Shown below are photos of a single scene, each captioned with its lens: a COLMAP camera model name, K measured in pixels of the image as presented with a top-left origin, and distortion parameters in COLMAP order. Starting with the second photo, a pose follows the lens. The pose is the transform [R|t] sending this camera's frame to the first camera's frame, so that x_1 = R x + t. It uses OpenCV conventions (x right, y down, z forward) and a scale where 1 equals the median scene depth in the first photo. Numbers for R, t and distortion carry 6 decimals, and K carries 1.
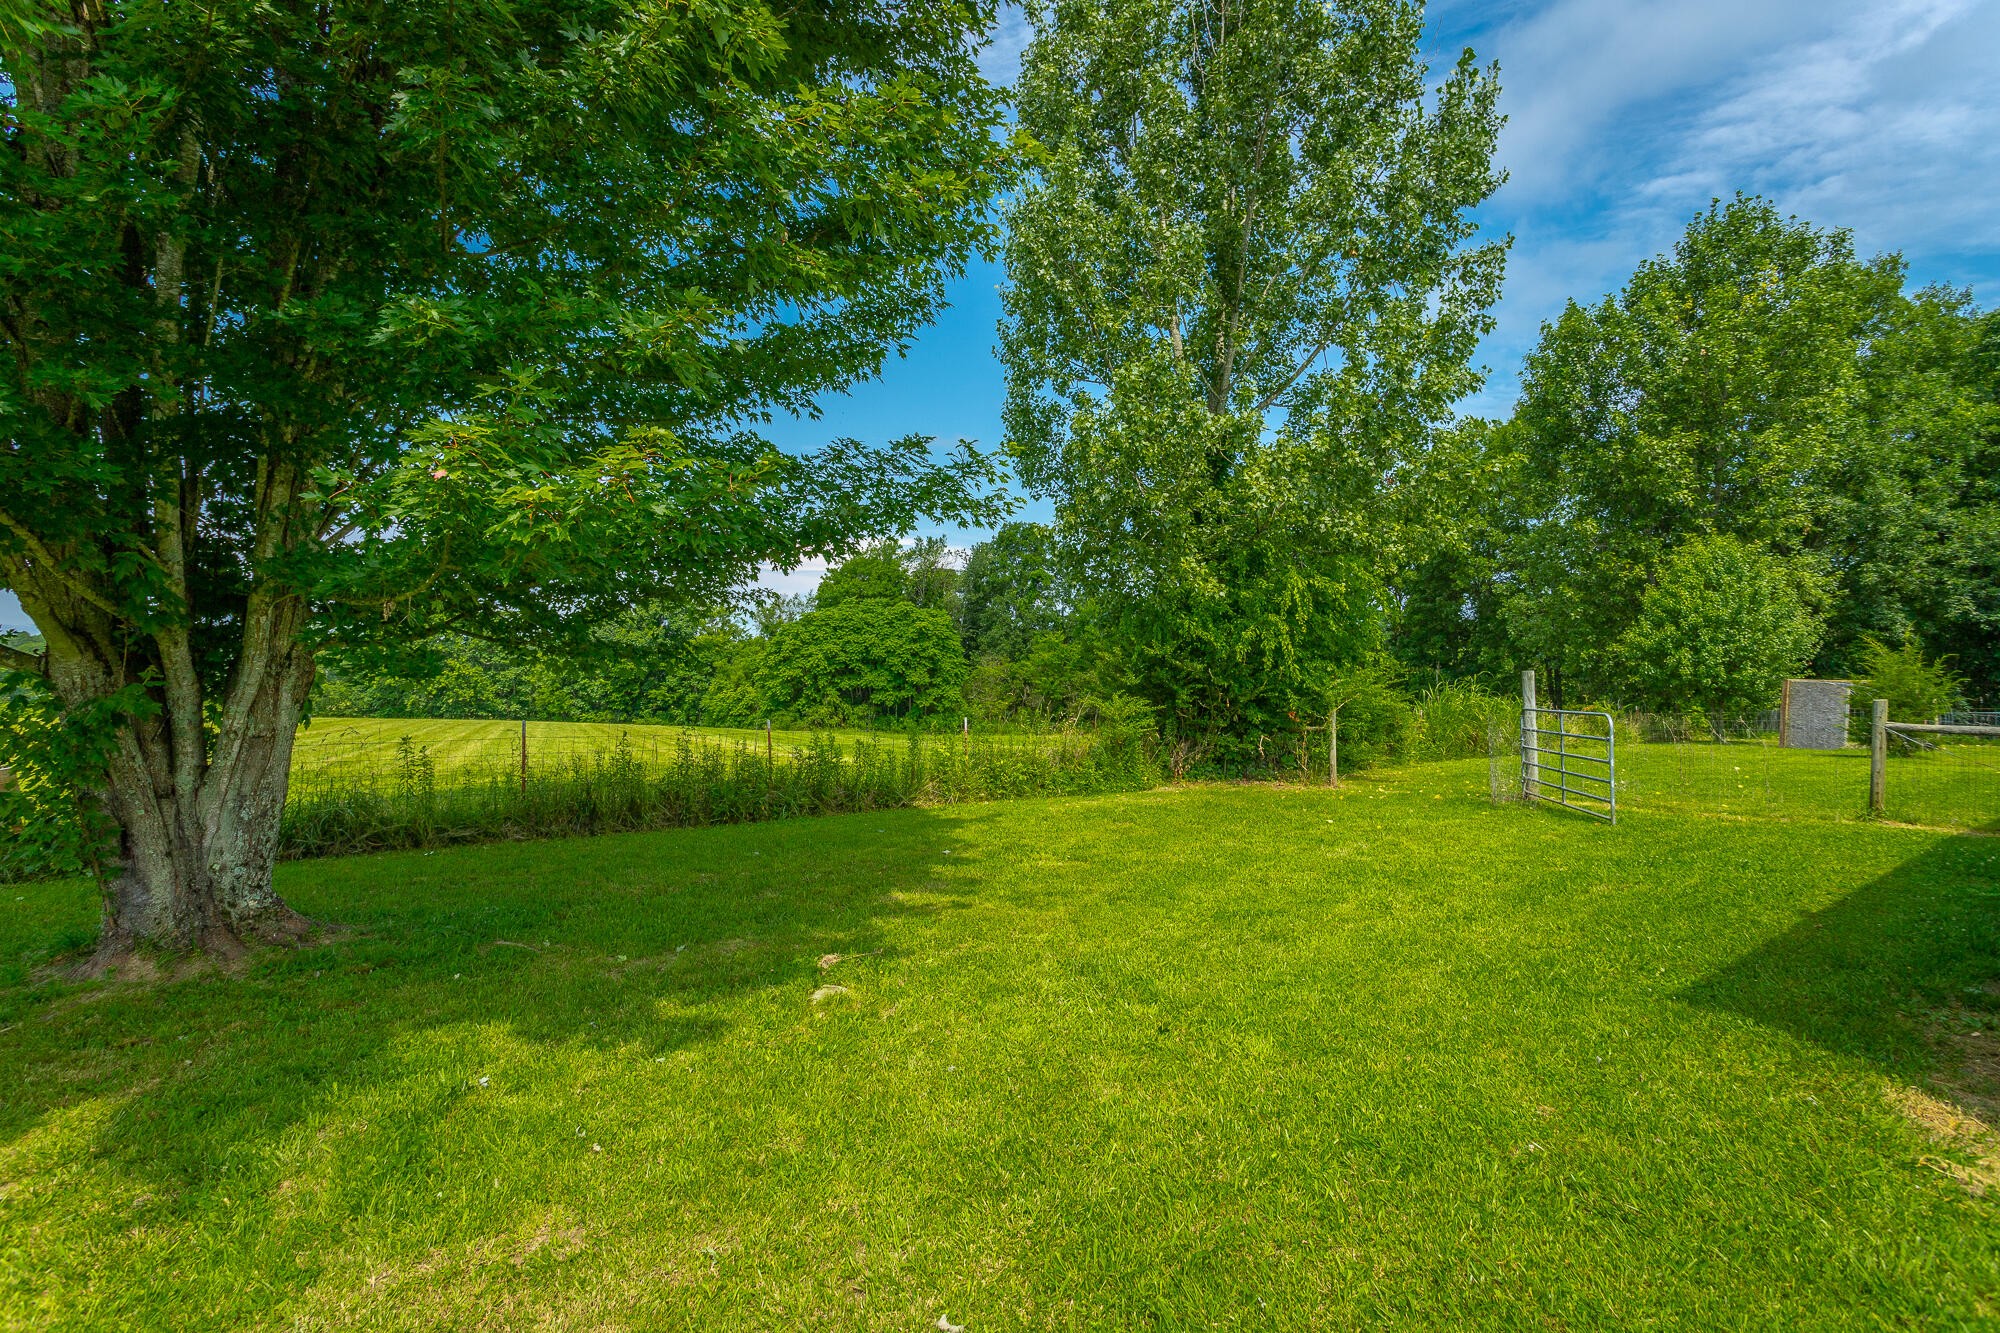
lens RADIAL K [[940.6, 0, 994.7], [0, 940.6, 643.0], [0, 0, 1]] dist [0.001138, 0.000490]
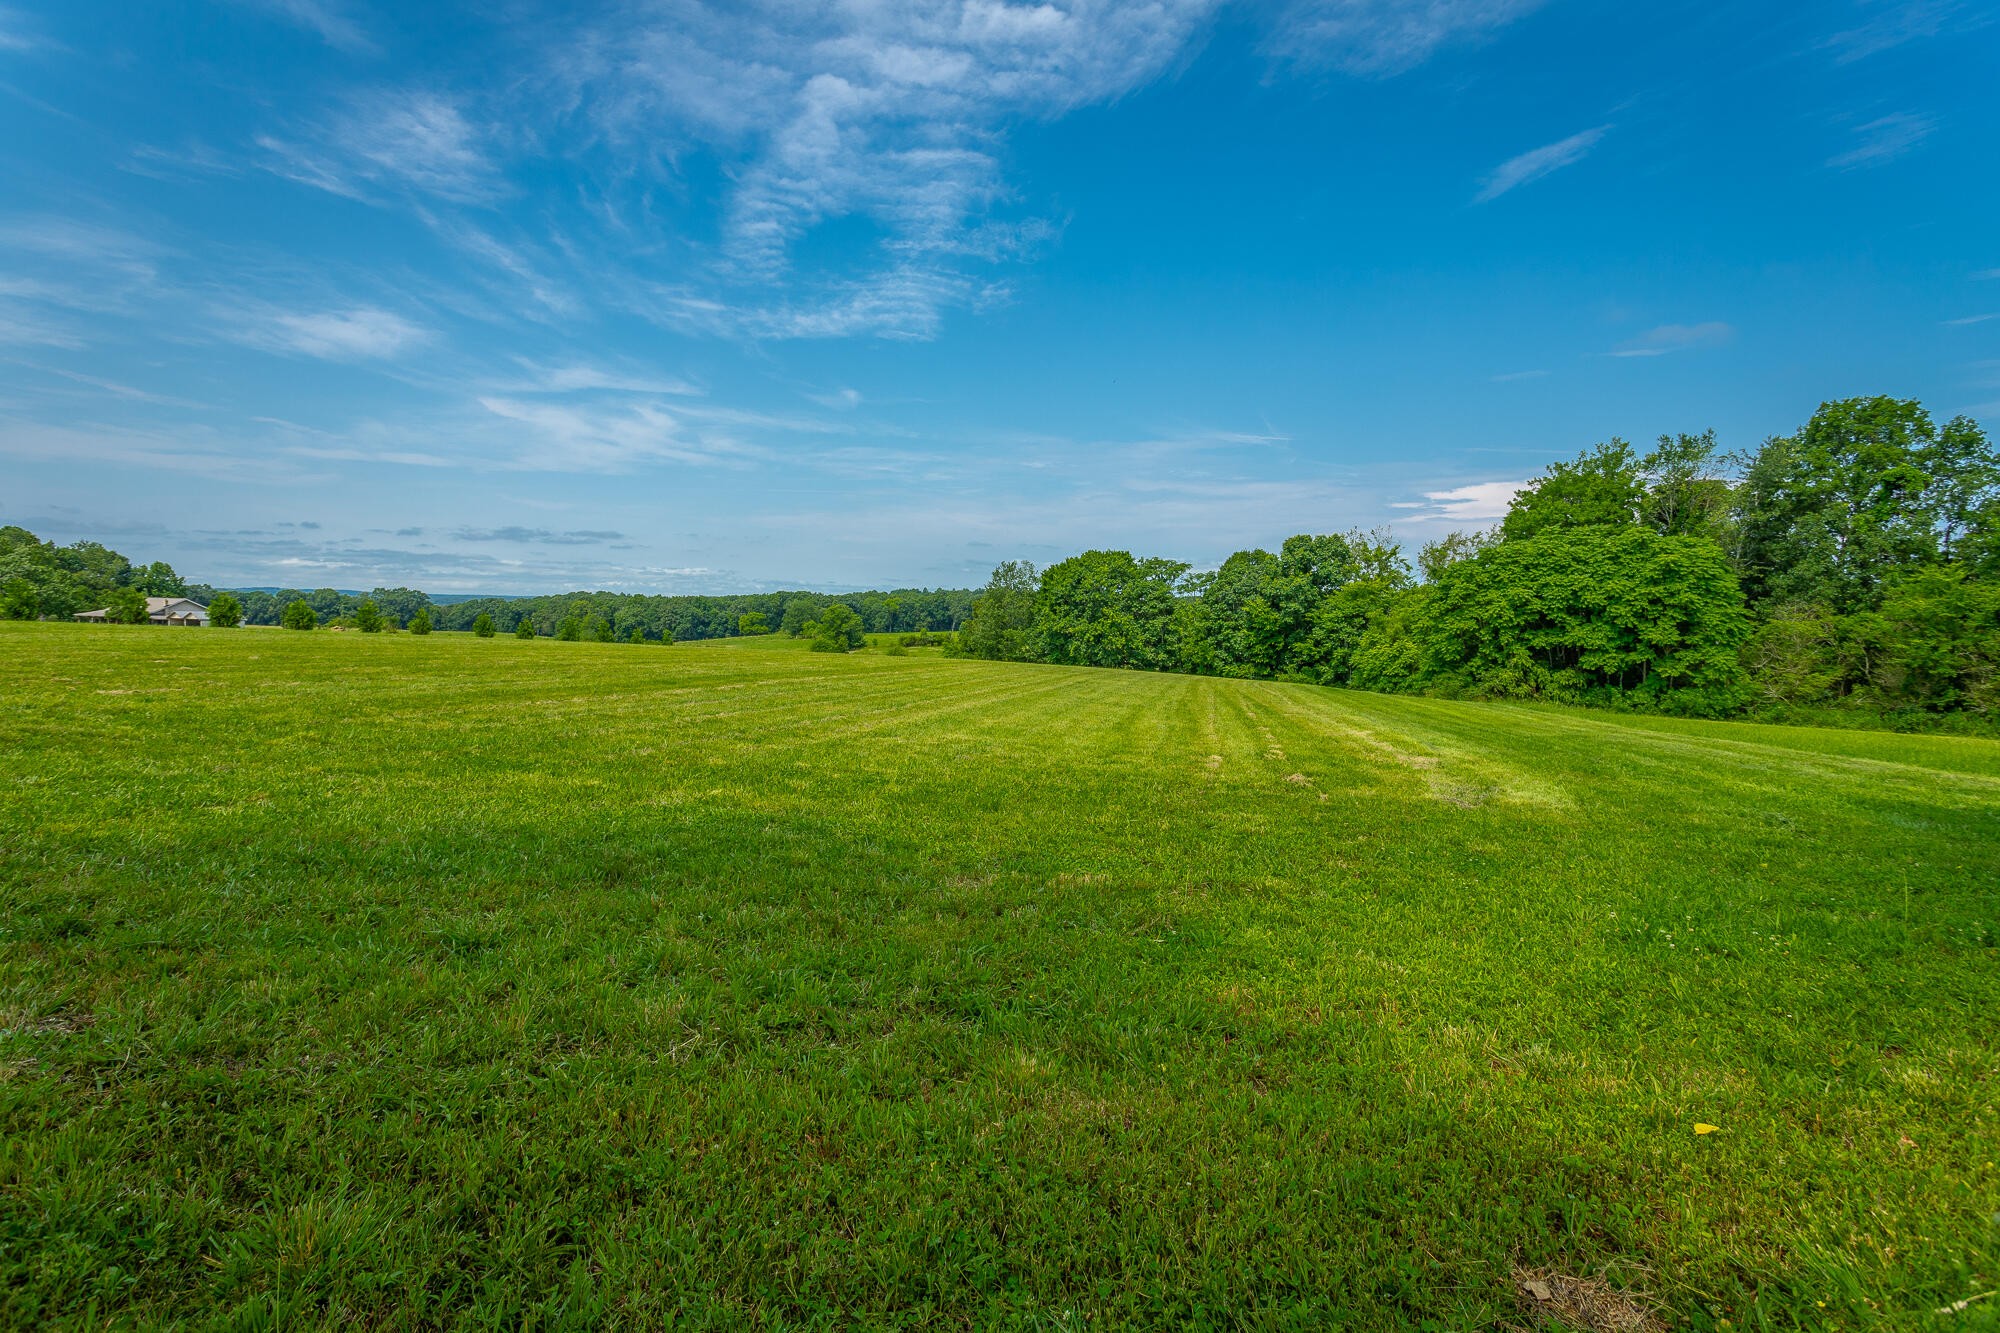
lens RADIAL K [[940.6, 0, 994.7], [0, 940.6, 643.0], [0, 0, 1]] dist [0.001138, 0.000490]
pose [[0.774559, 0.028319, -0.631867, -0.021571], [0.001033, 0.998939, 0.046036, 0.009884], [0.632500, -0.036310, 0.773709, 0.143197]]
